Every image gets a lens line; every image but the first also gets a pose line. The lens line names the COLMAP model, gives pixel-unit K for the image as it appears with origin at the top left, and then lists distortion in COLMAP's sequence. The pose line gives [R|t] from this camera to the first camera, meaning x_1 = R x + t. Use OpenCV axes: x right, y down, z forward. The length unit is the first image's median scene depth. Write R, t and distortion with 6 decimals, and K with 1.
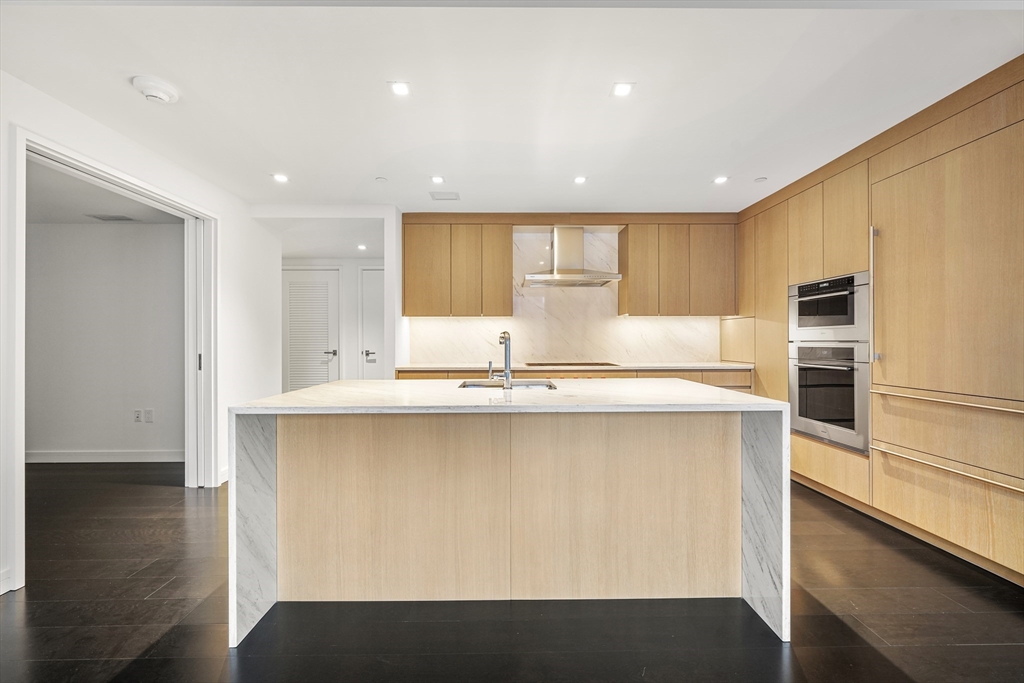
lens RADIAL K [[414.0, 0, 512.0], [0, 414.0, 341.5], [0, 0, 1]] dist [-0.000780, -0.000143]
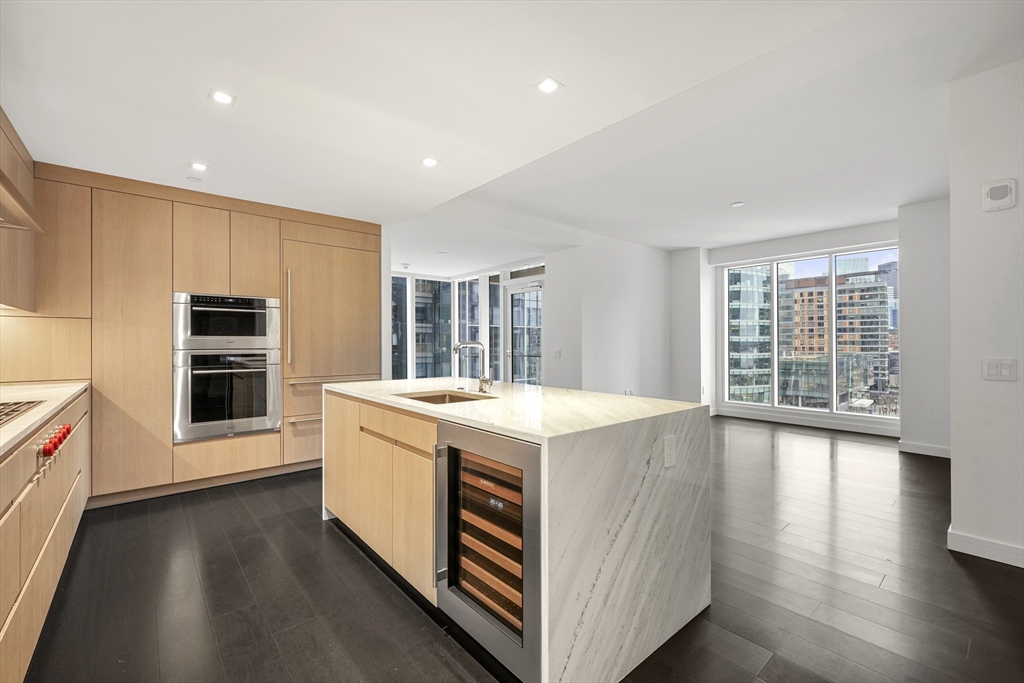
lens RADIAL K [[430.3, 0, 508.5], [0, 430.3, 337.4], [0, 0, 1]] dist [0.000340, -0.000088]
pose [[-0.636295, 0.015251, 0.771295, -0.616170], [0.004971, 0.999865, -0.015670, -0.009616], [-0.771429, -0.006137, -0.636285, 1.076411]]
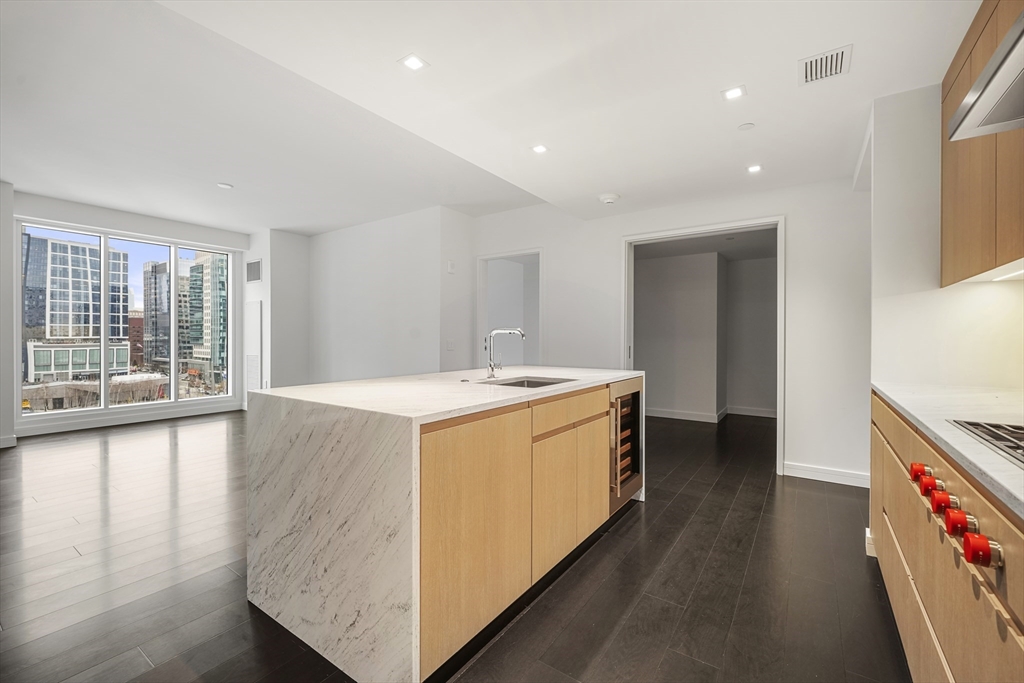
lens RADIAL K [[430.3, 0, 508.5], [0, 430.3, 337.4], [0, 0, 1]] dist [0.000340, -0.000088]
pose [[-0.587952, 0.001748, -0.808894, 0.581235], [-0.003150, 0.999985, 0.004451, -0.002475], [0.808890, 0.005165, -0.587937, 1.101805]]
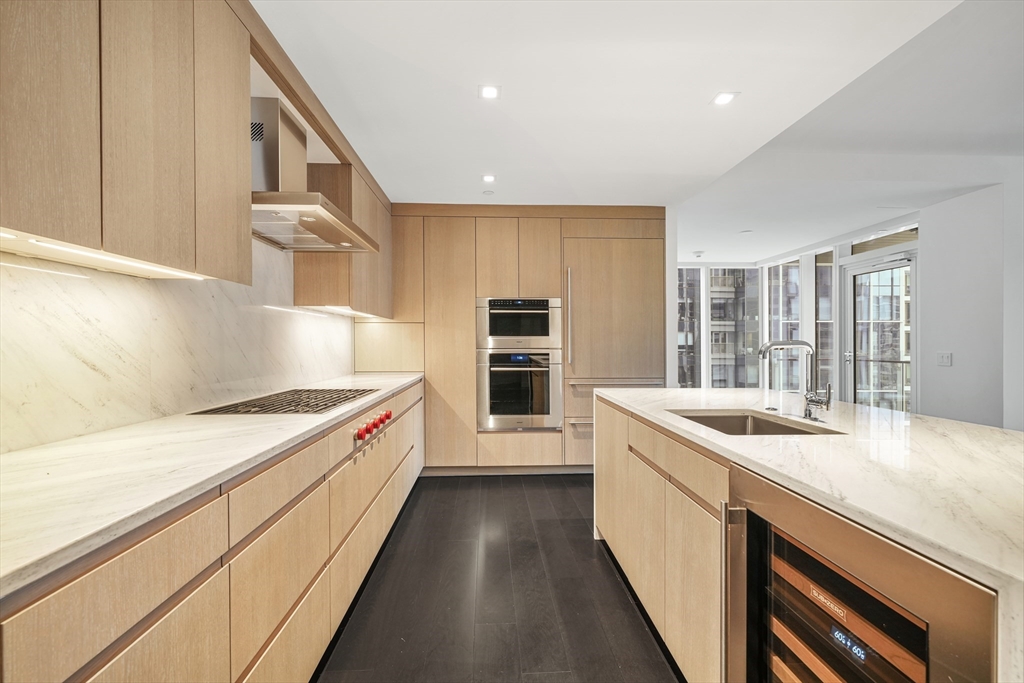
lens RADIAL K [[431.4, 0, 509.7], [0, 431.4, 345.2], [0, 0, 1]] dist [-0.001348, -0.000183]
pose [[-0.033162, -0.000463, 0.999450, -0.481773], [0.001377, 0.999999, 0.000509, -0.010341], [-0.999449, 0.001393, -0.033161, 0.988793]]
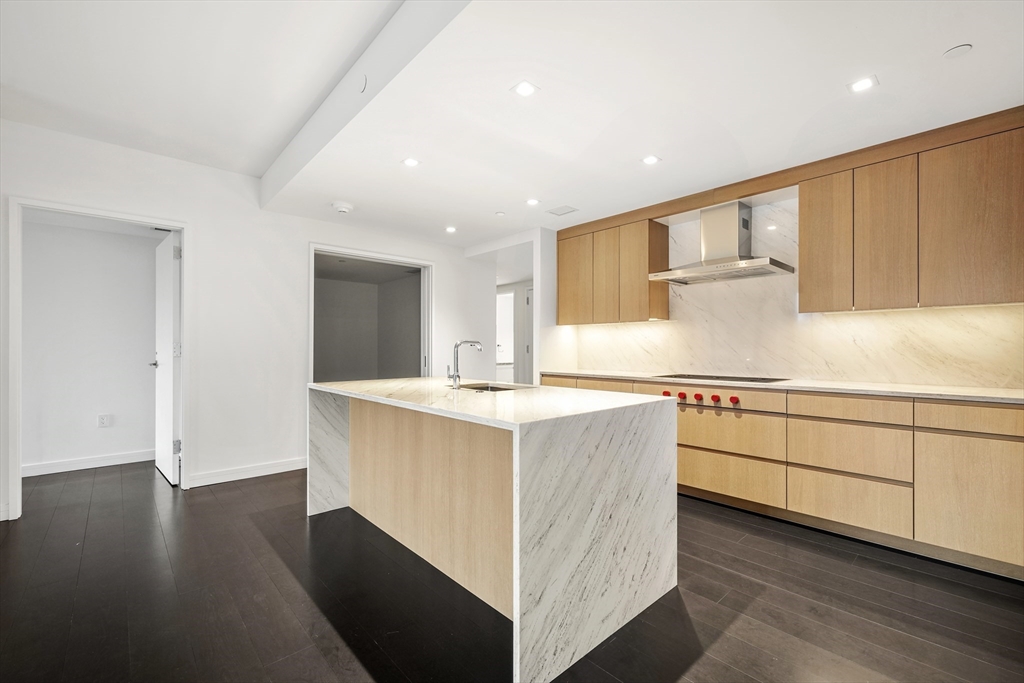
lens RADIAL K [[431.4, 0, 509.7], [0, 431.4, 345.2], [0, 0, 1]] dist [-0.001348, -0.000183]
pose [[0.661828, -0.002252, -0.749653, 0.634634], [-0.003373, 0.999976, -0.005982, -0.001837], [0.749649, 0.006488, 0.661804, 0.191985]]
